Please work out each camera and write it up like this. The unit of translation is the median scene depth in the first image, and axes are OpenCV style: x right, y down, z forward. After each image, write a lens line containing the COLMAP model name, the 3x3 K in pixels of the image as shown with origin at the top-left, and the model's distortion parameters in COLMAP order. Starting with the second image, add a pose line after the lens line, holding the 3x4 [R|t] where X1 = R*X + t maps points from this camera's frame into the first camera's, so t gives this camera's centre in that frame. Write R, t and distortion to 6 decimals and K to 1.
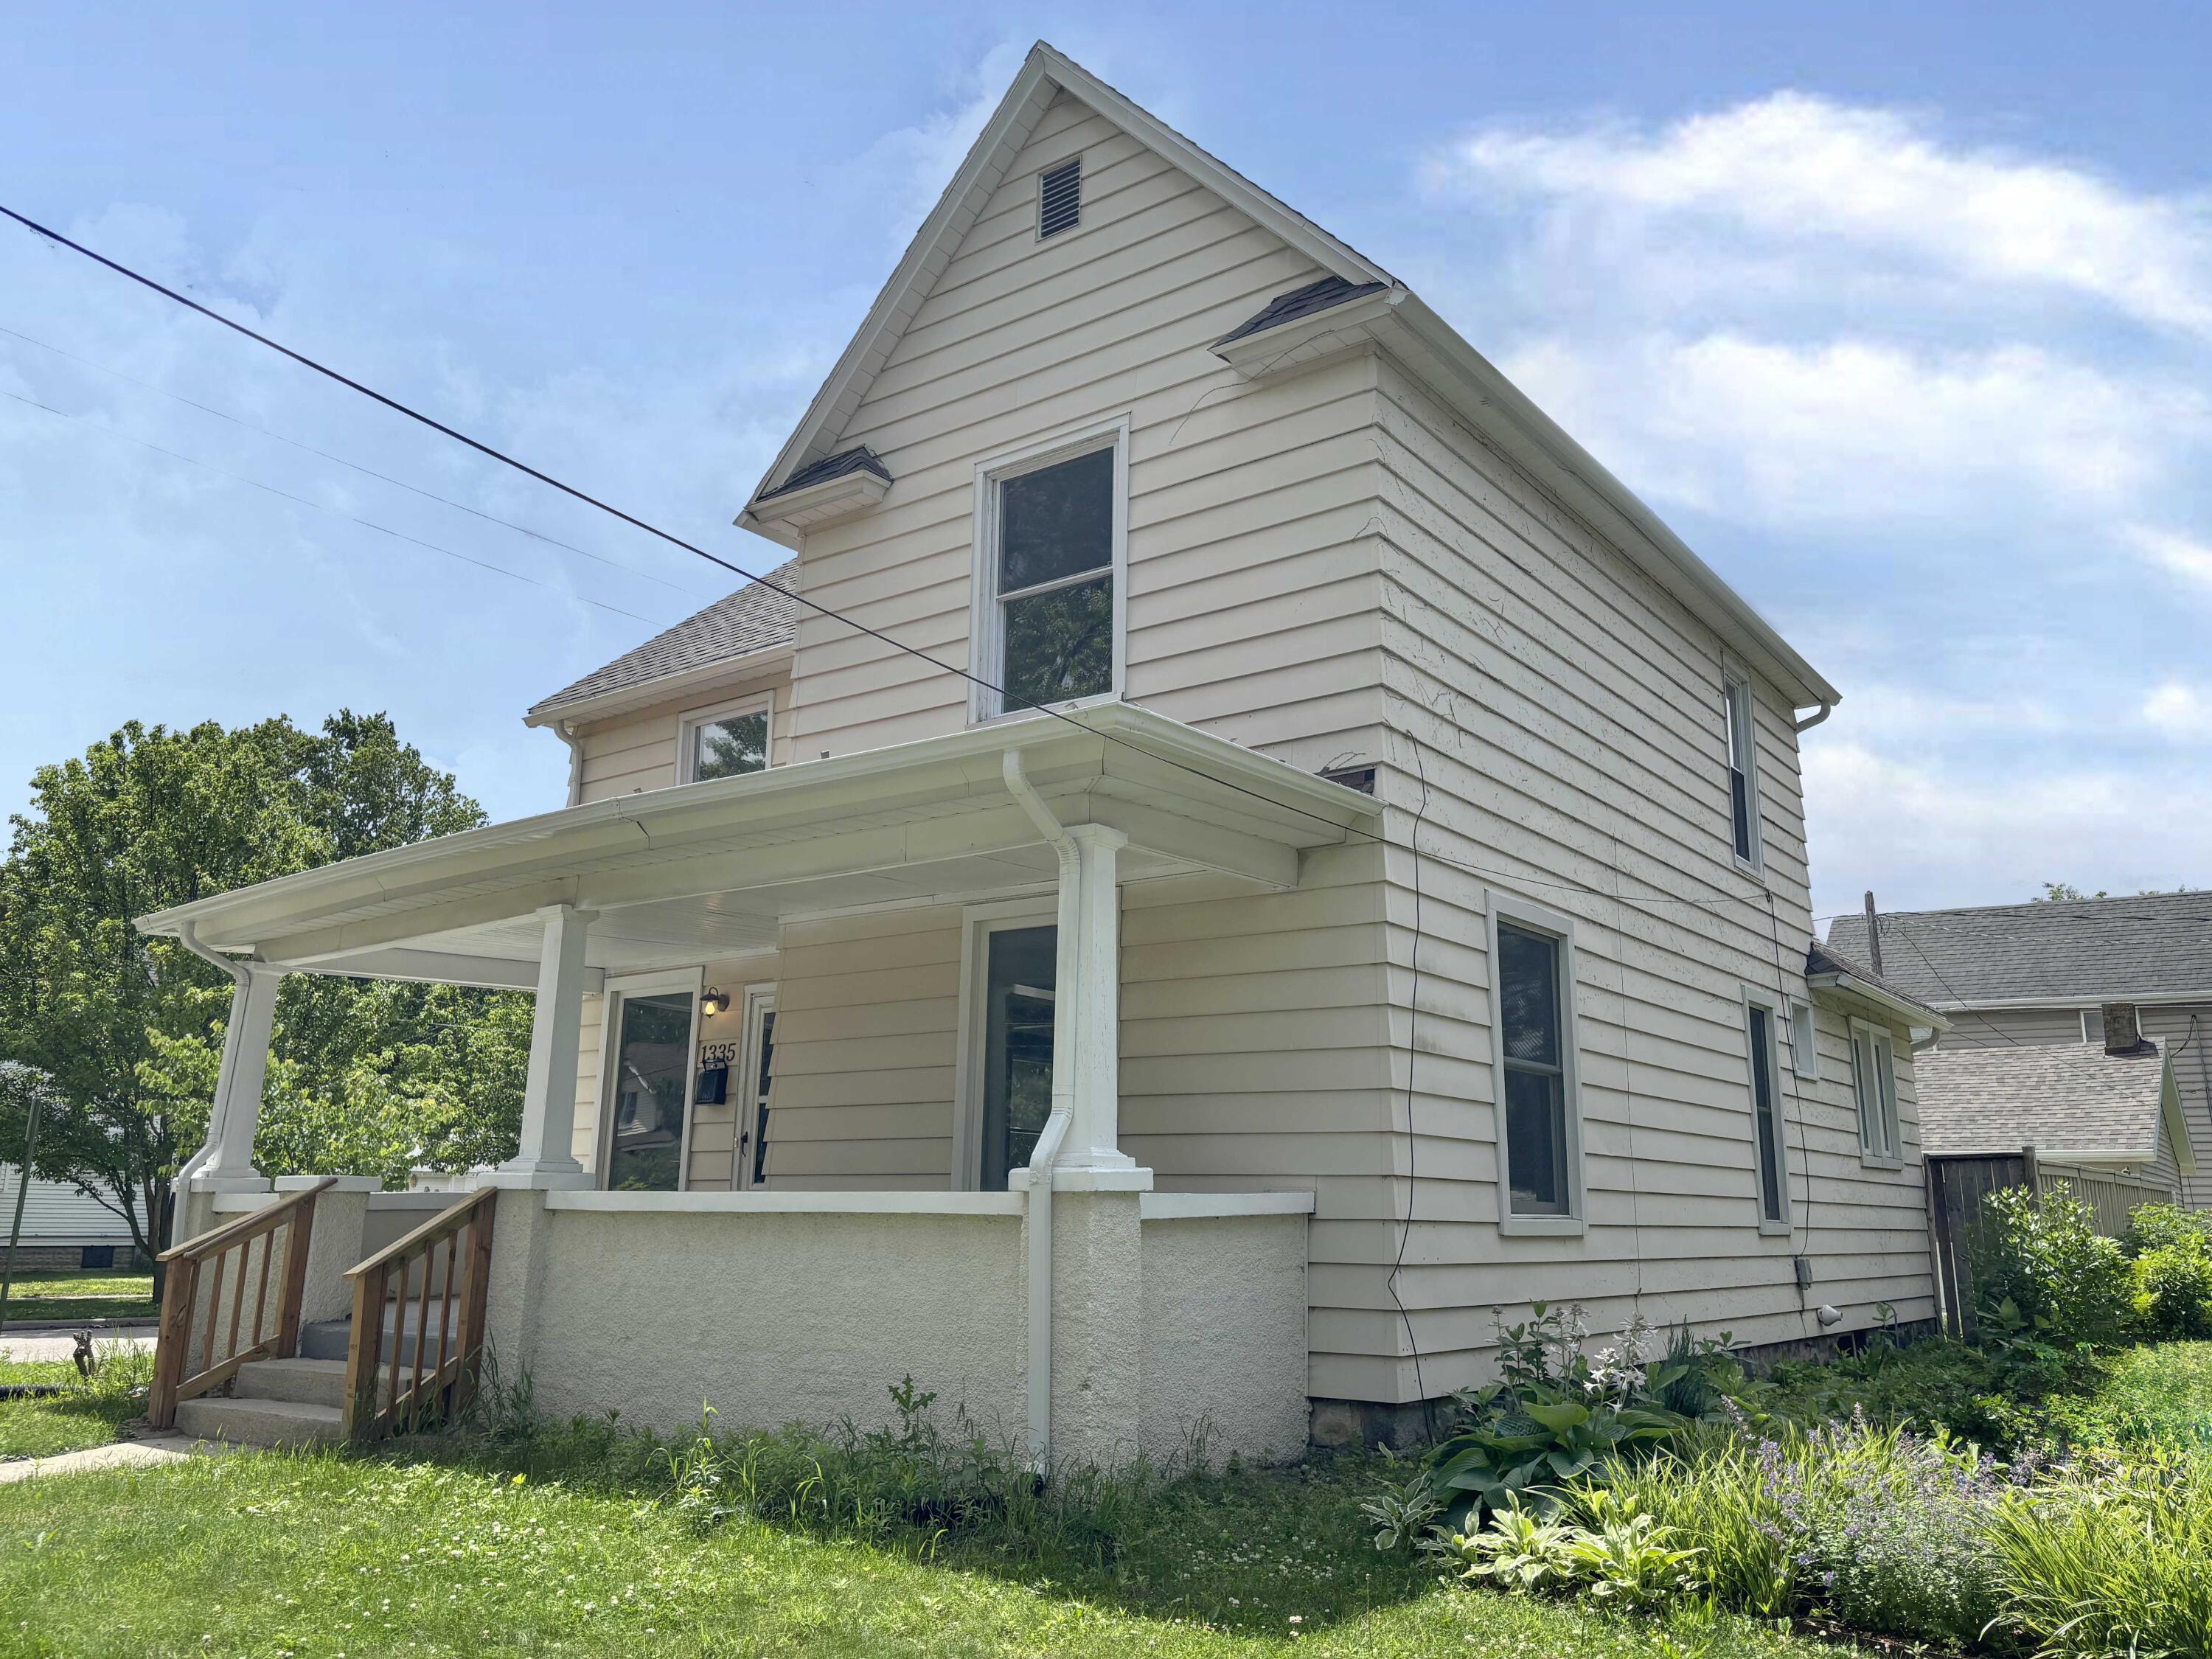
lens RADIAL K [[1664.5, 0, 1095.4], [0, 1664.5, 838.1], [0, 0, 1]] dist [0.042834, -0.038869]
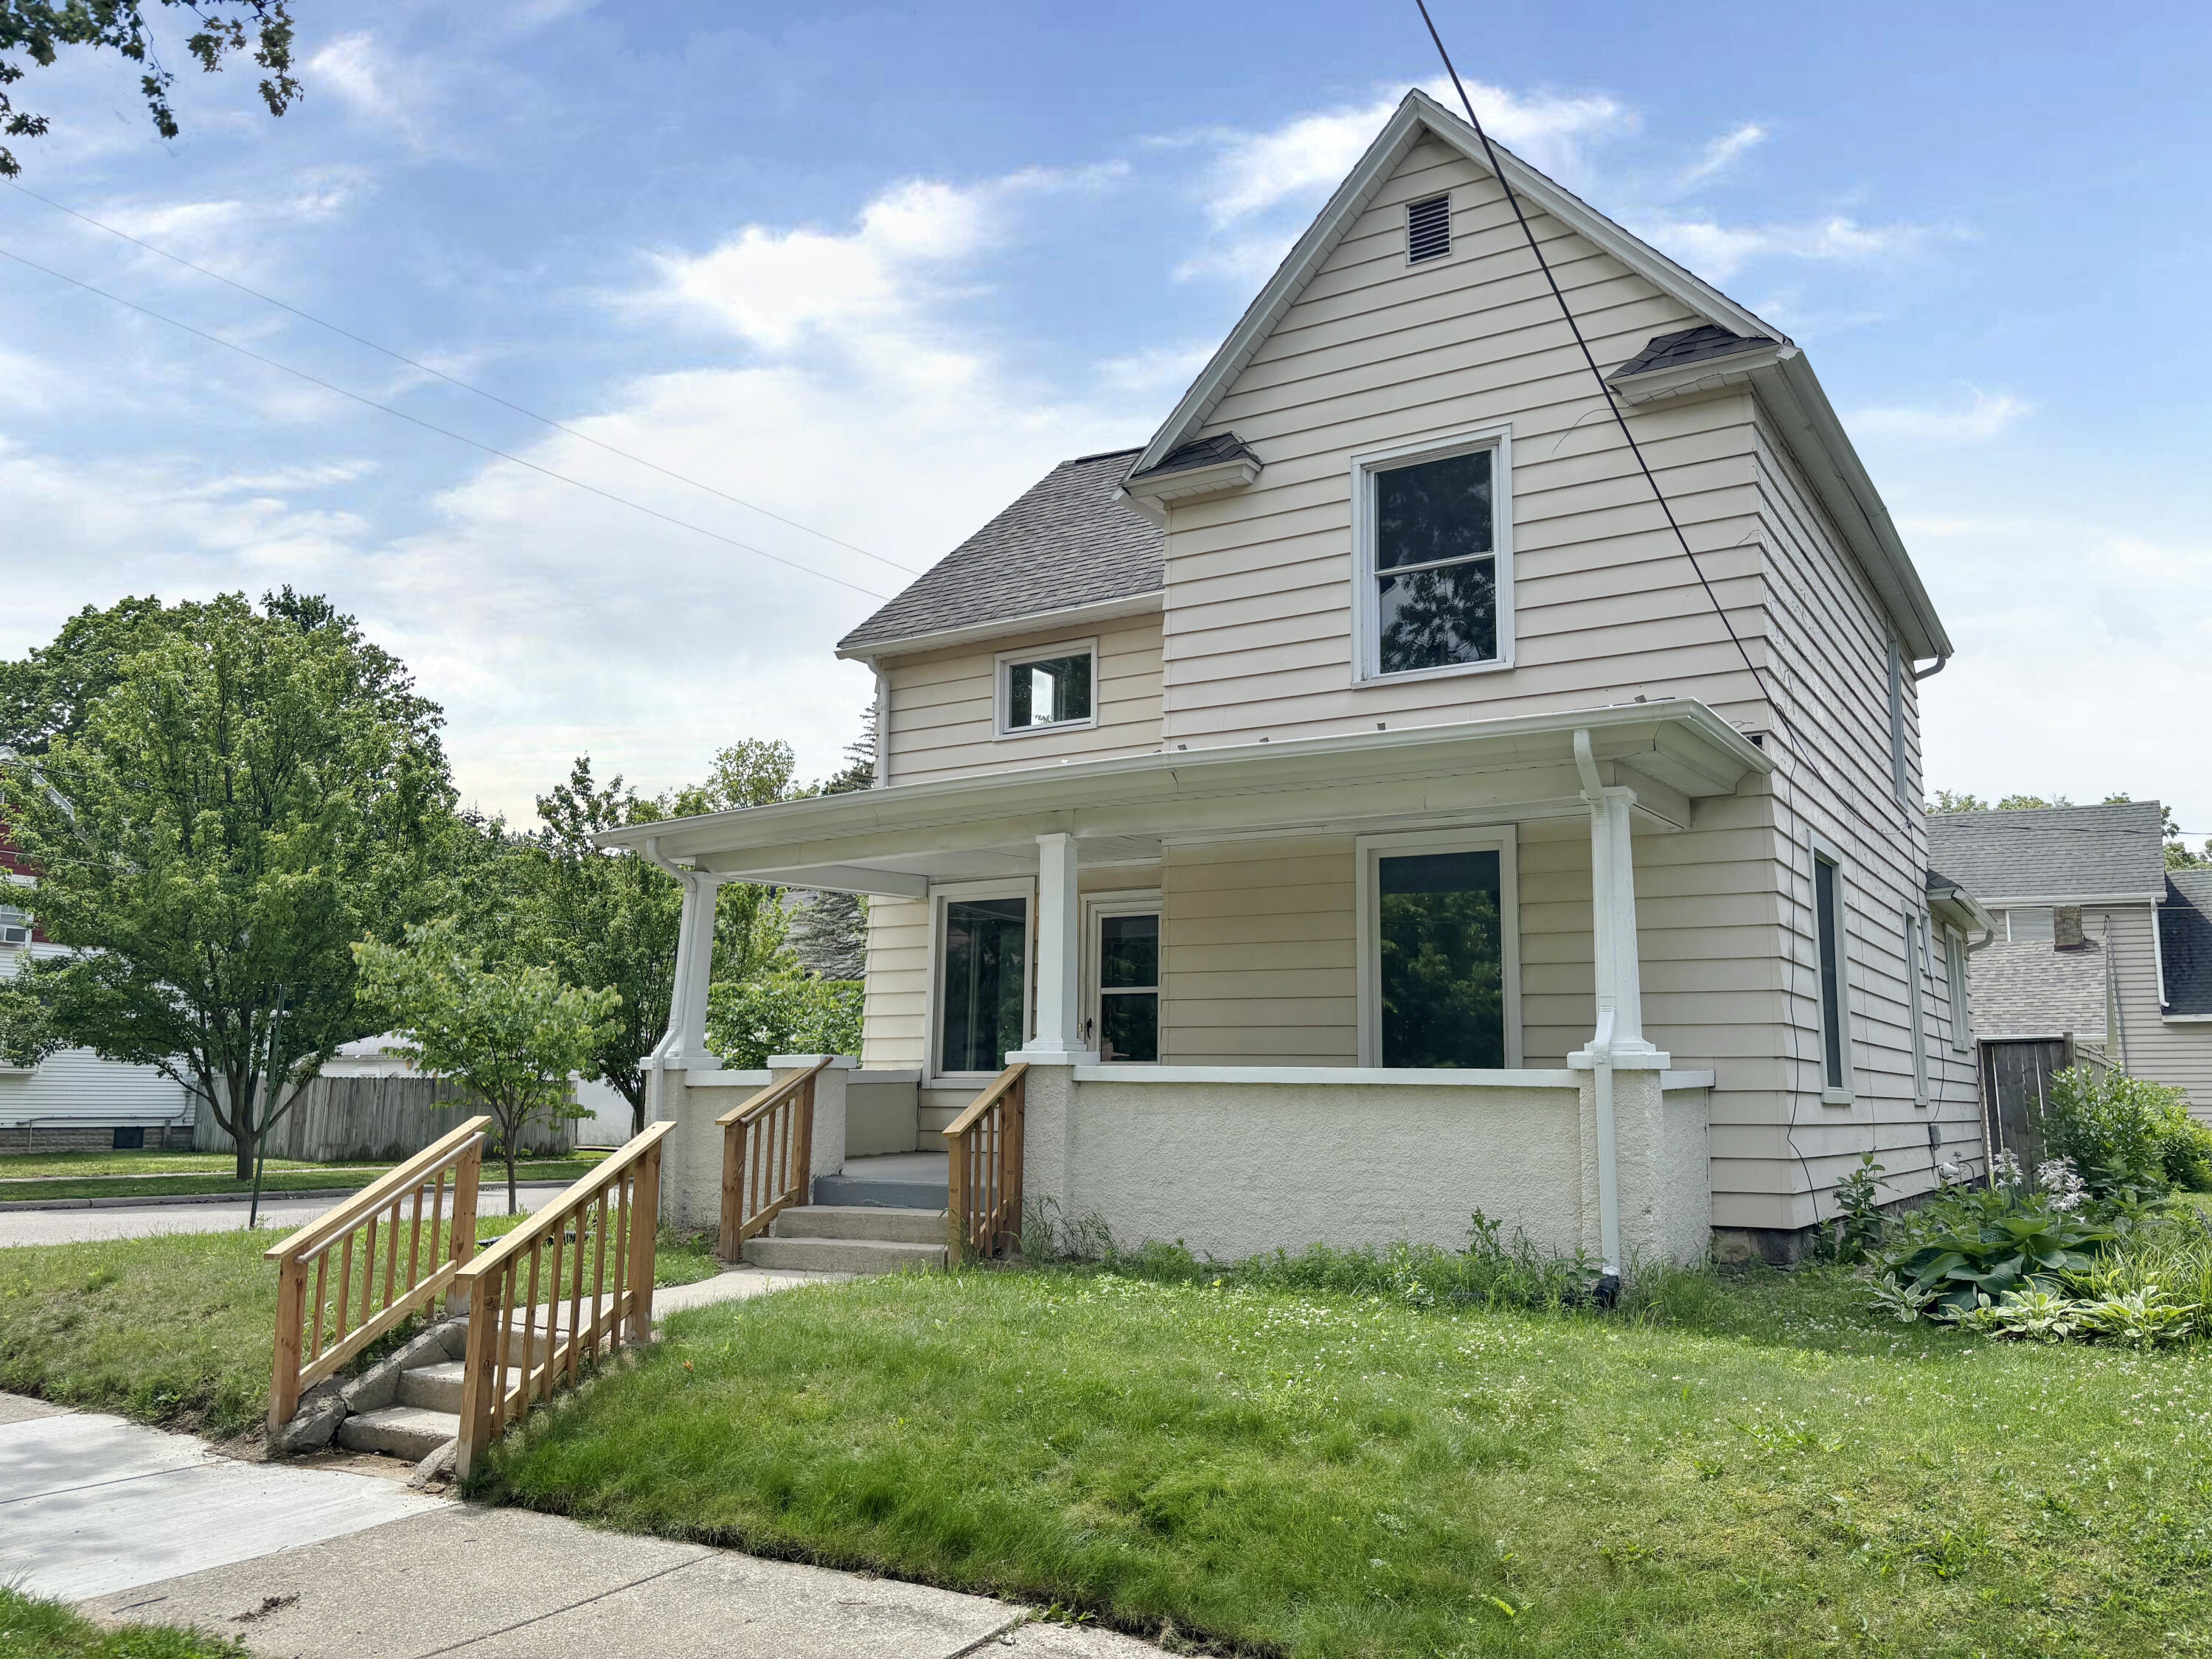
lens RADIAL K [[1664.5, 0, 1108.1], [0, 1664.5, 830.3], [0, 0, 1]] dist [0.042834, -0.038869]
pose [[0.996271, 0.011213, 0.085553, -0.347582], [-0.016603, 0.997904, 0.062542, -0.033424], [-0.084672, -0.063729, 0.994369, -0.173674]]
